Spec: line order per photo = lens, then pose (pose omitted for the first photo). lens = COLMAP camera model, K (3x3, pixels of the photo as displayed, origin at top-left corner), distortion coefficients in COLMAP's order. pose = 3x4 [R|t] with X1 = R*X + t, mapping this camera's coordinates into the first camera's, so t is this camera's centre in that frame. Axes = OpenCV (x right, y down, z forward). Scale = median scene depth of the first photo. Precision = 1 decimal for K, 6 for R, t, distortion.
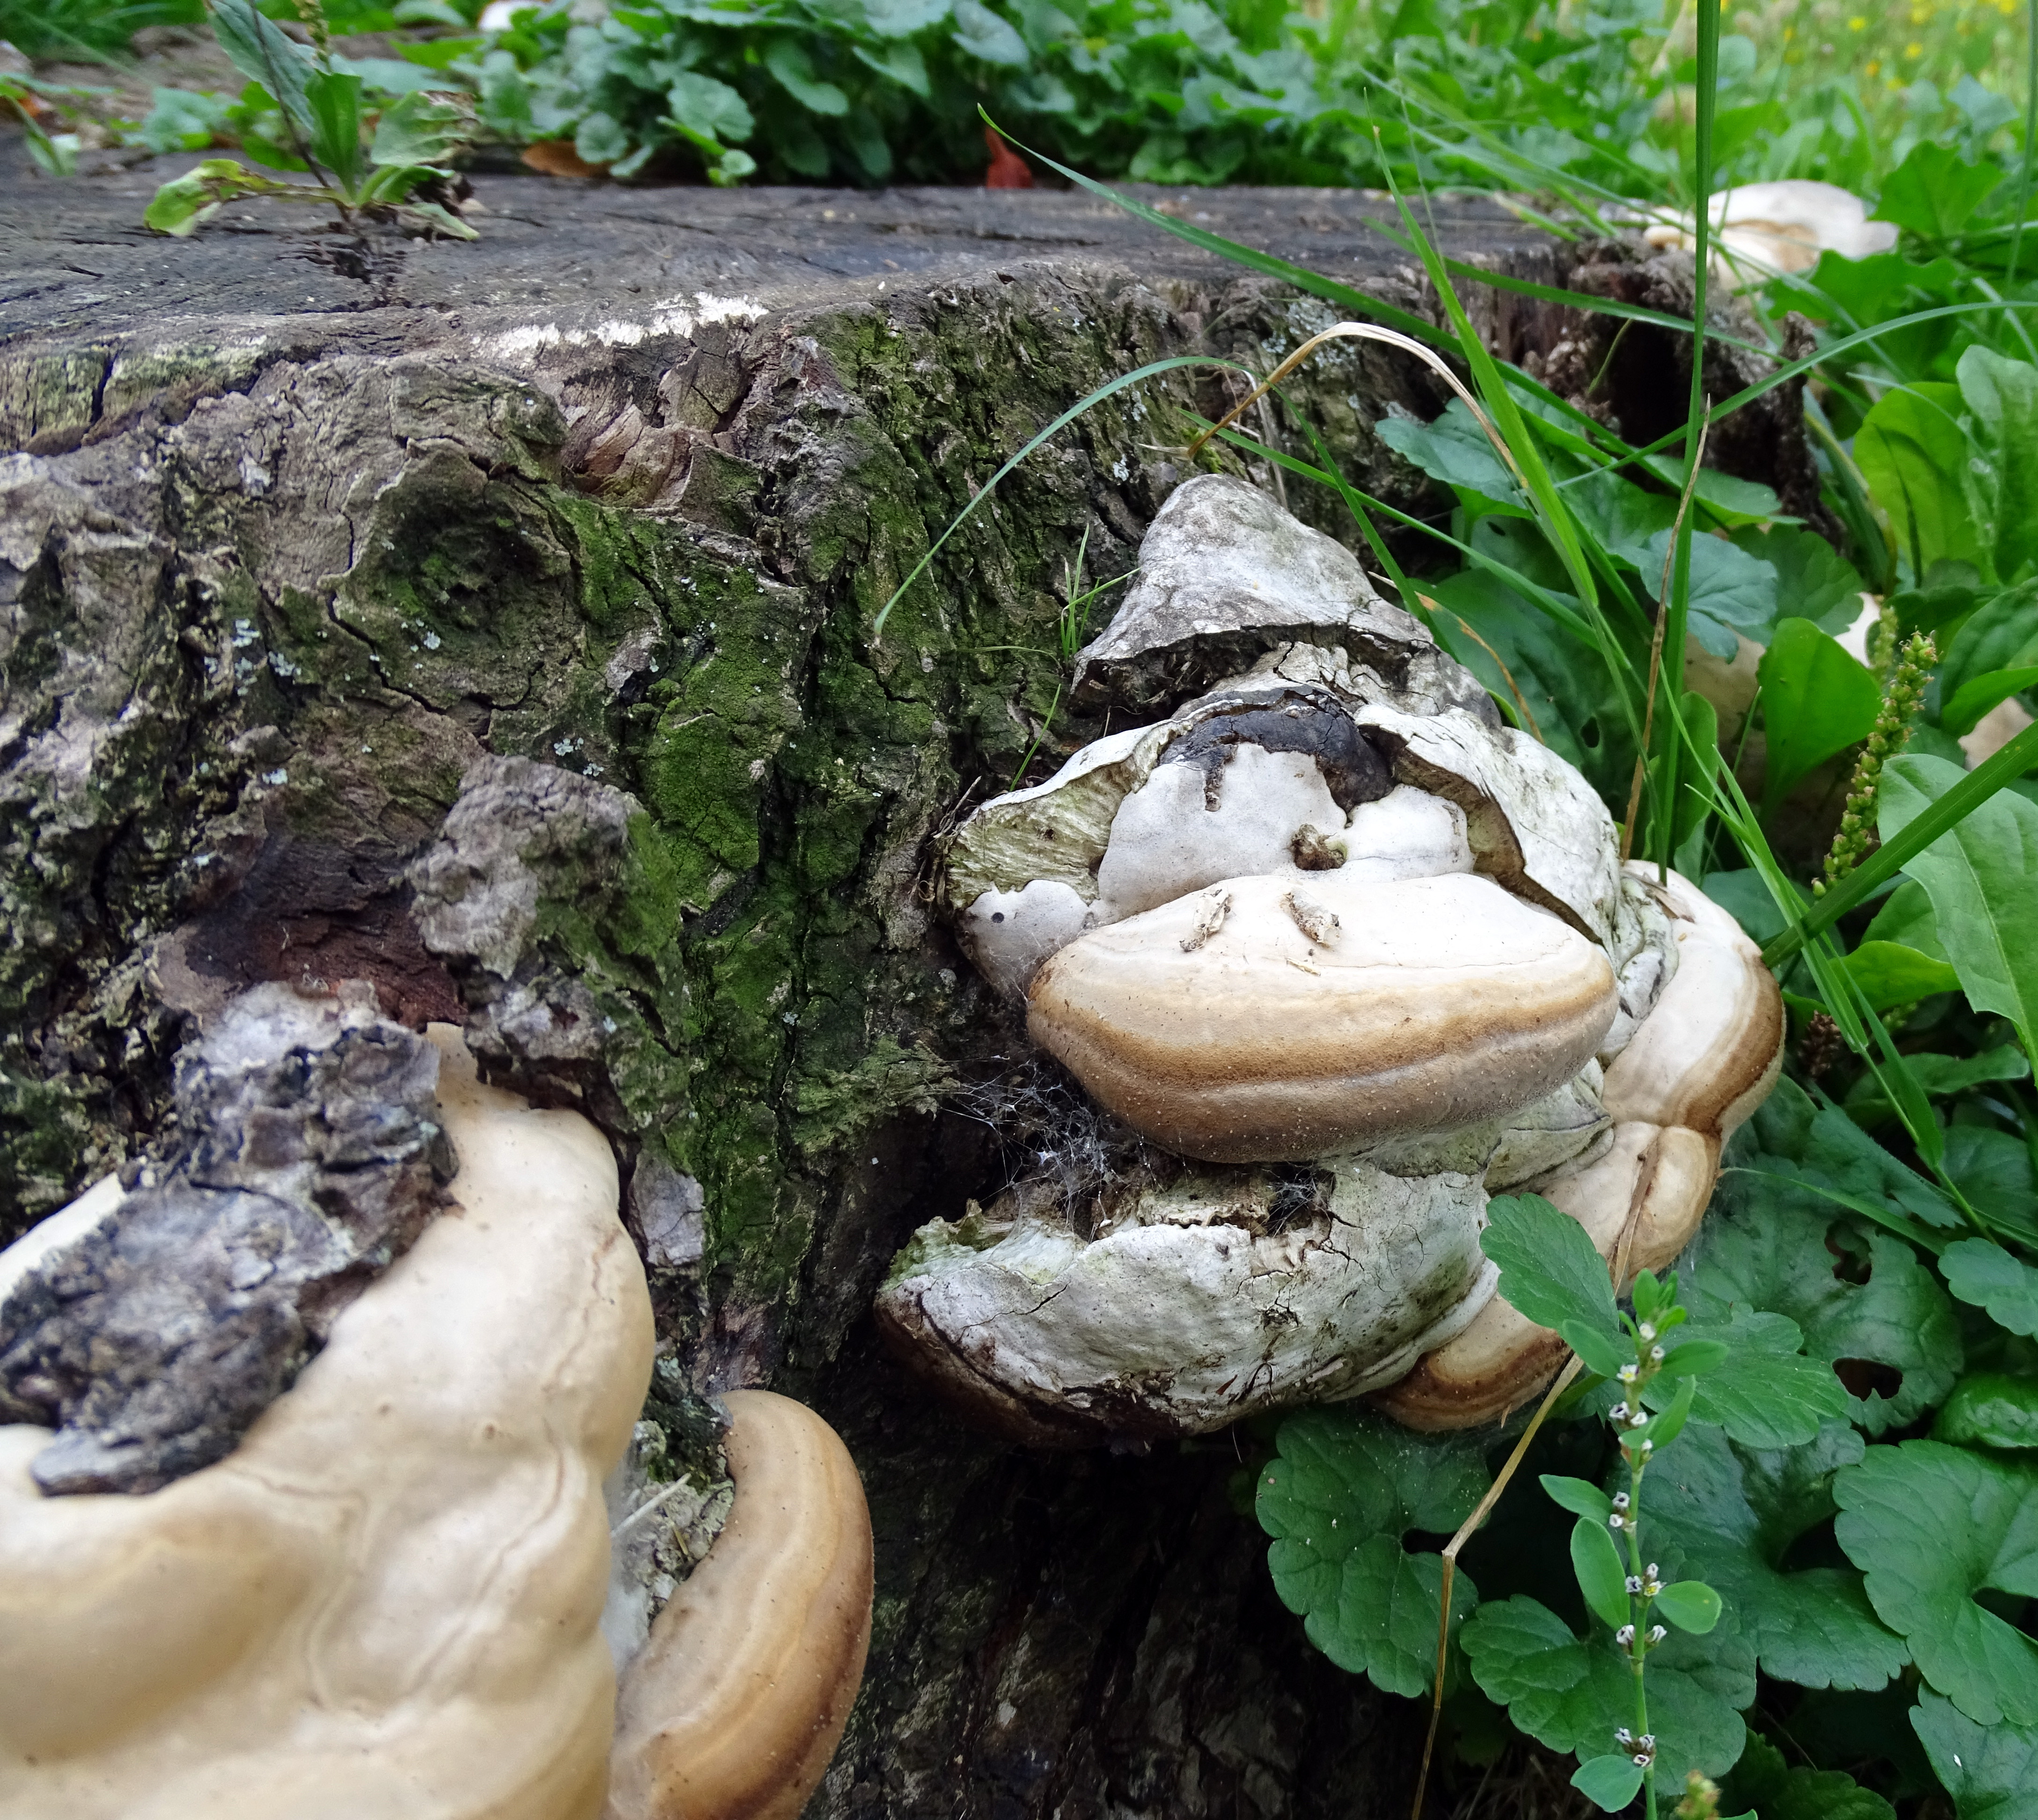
lens RADIAL K [[1520.4, 0, 1019.1], [0, 1520.4, 910.9], [0, 0, 1]] dist [0.008246, 0.002409]
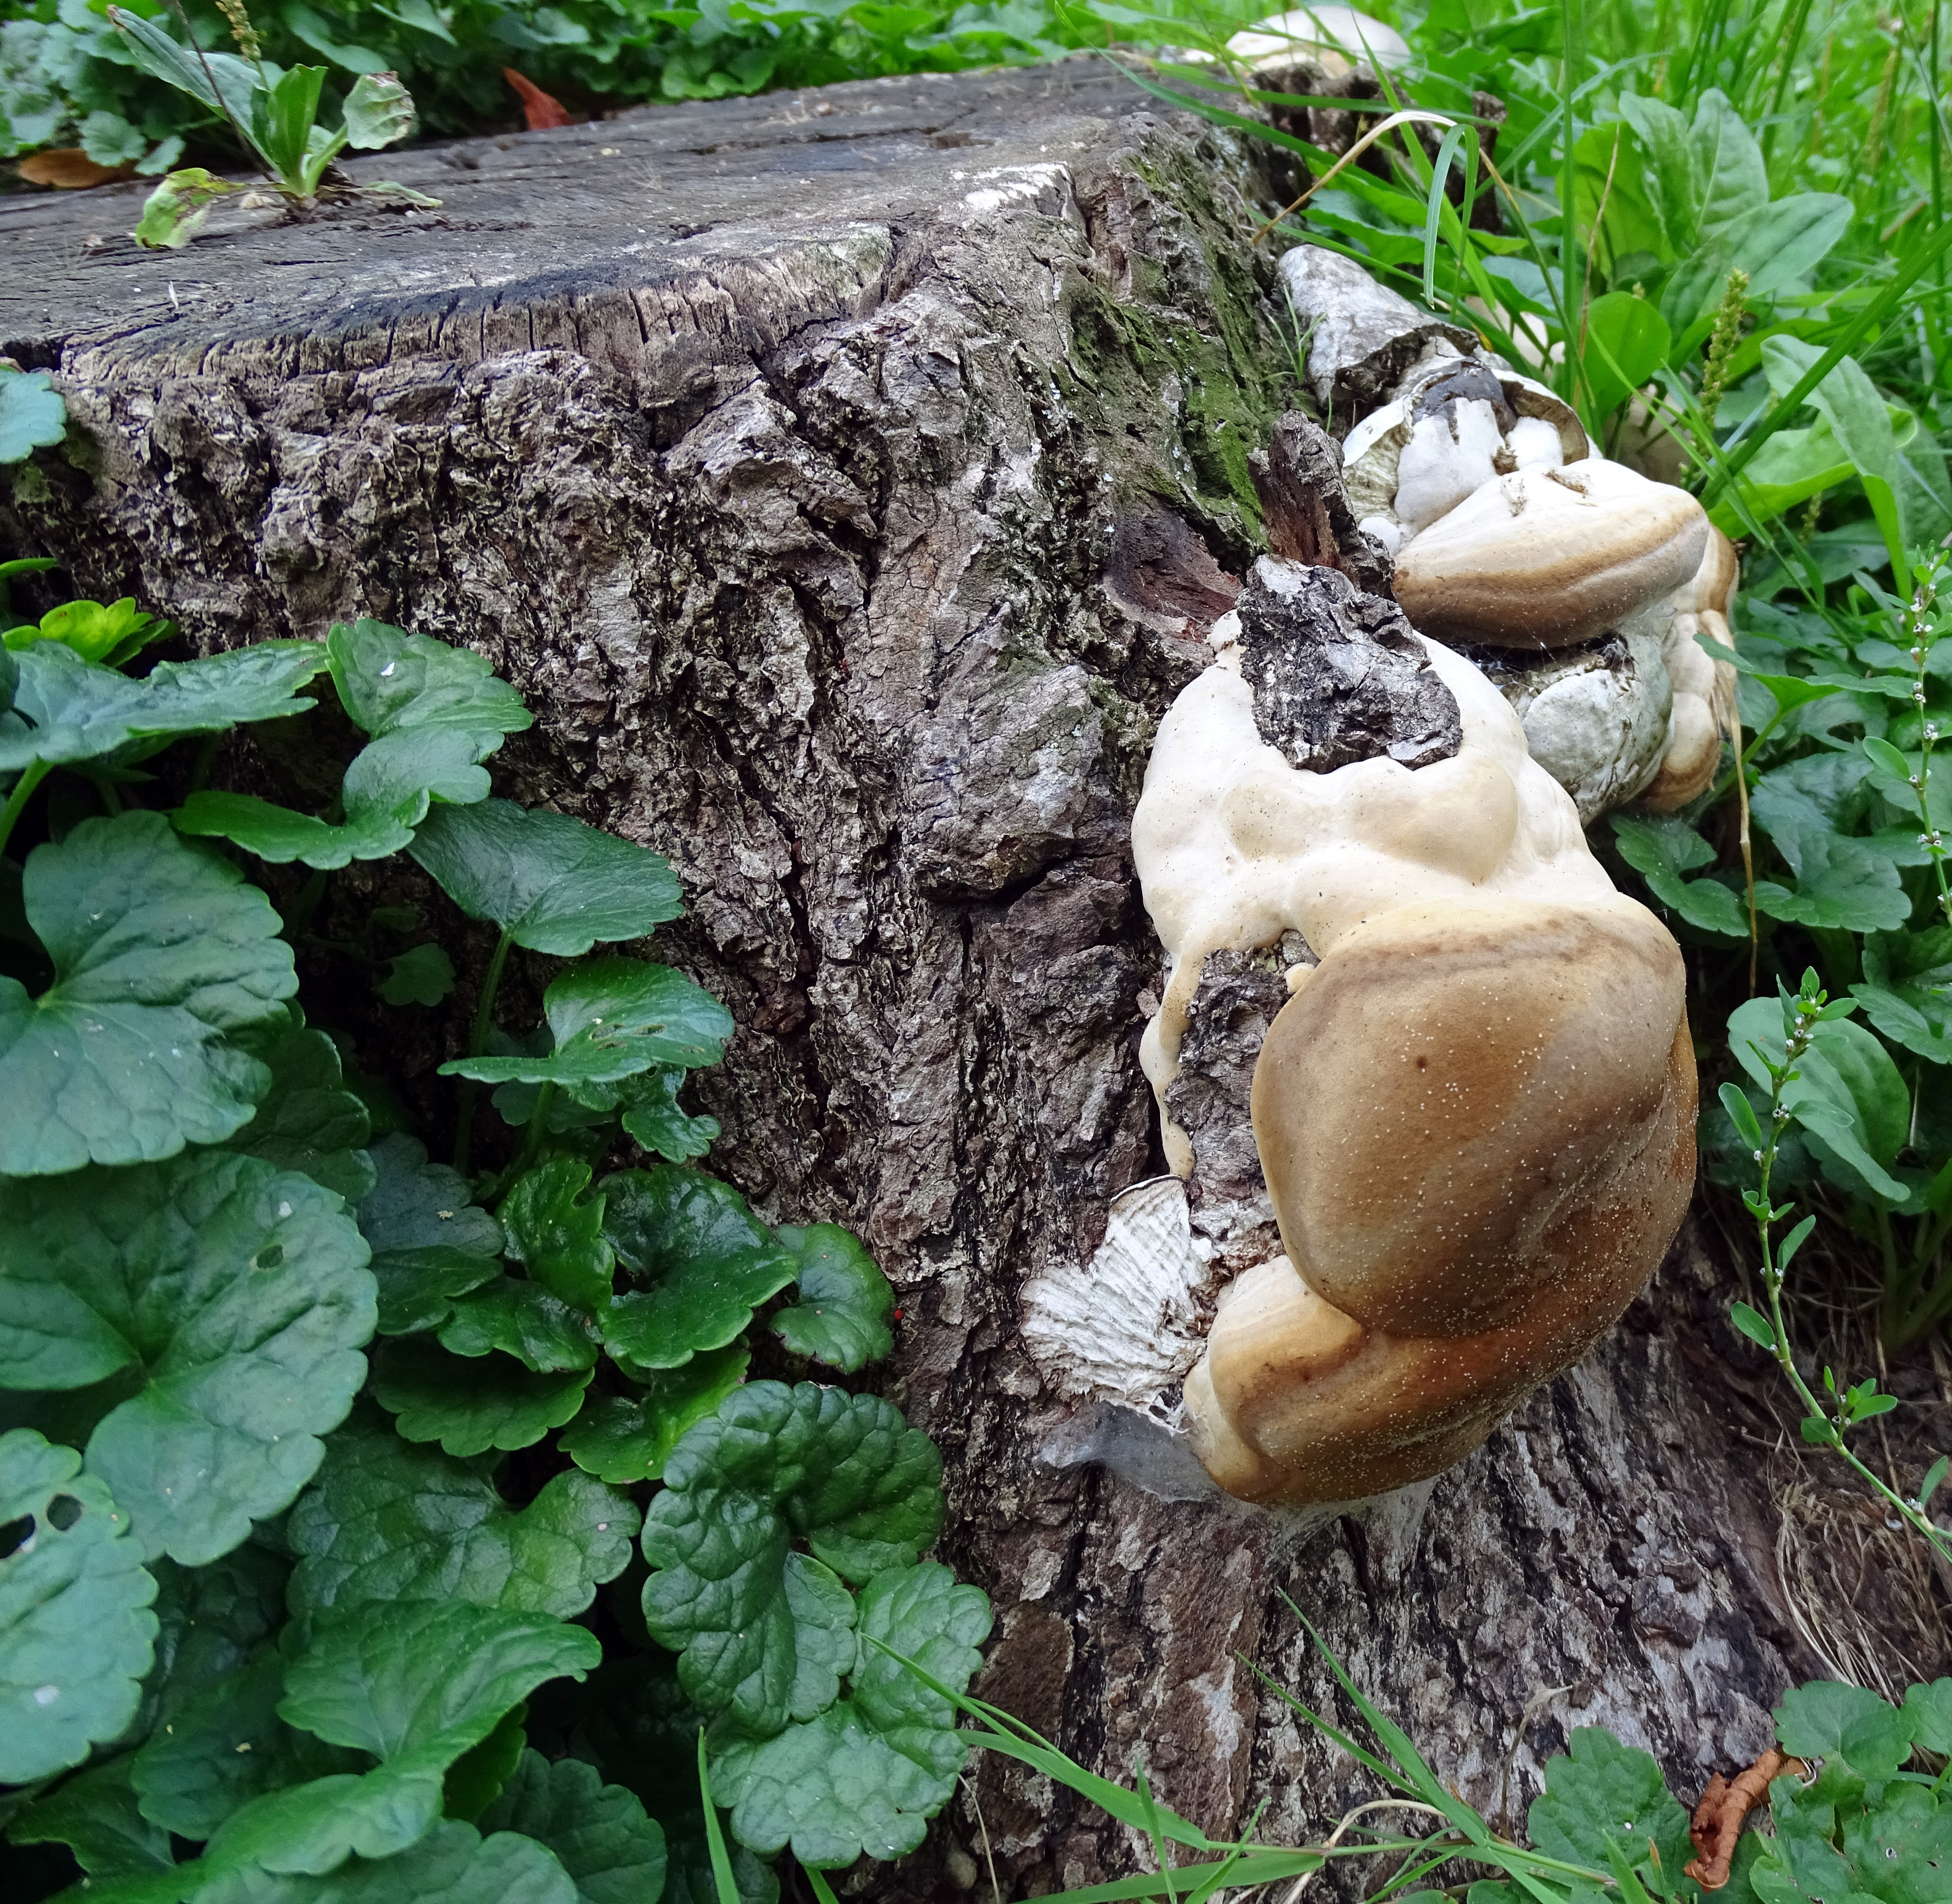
lens RADIAL K [[1646.2, 0, 975.8], [0, 1646.2, 951.4], [0, 0, 1]] dist [0.008987, 0.001581]
pose [[0.909049, -0.296958, 0.292311, -0.909916], [0.288454, 0.954719, 0.072843, 0.152441], [-0.300706, 0.018100, 0.953545, -0.385017]]
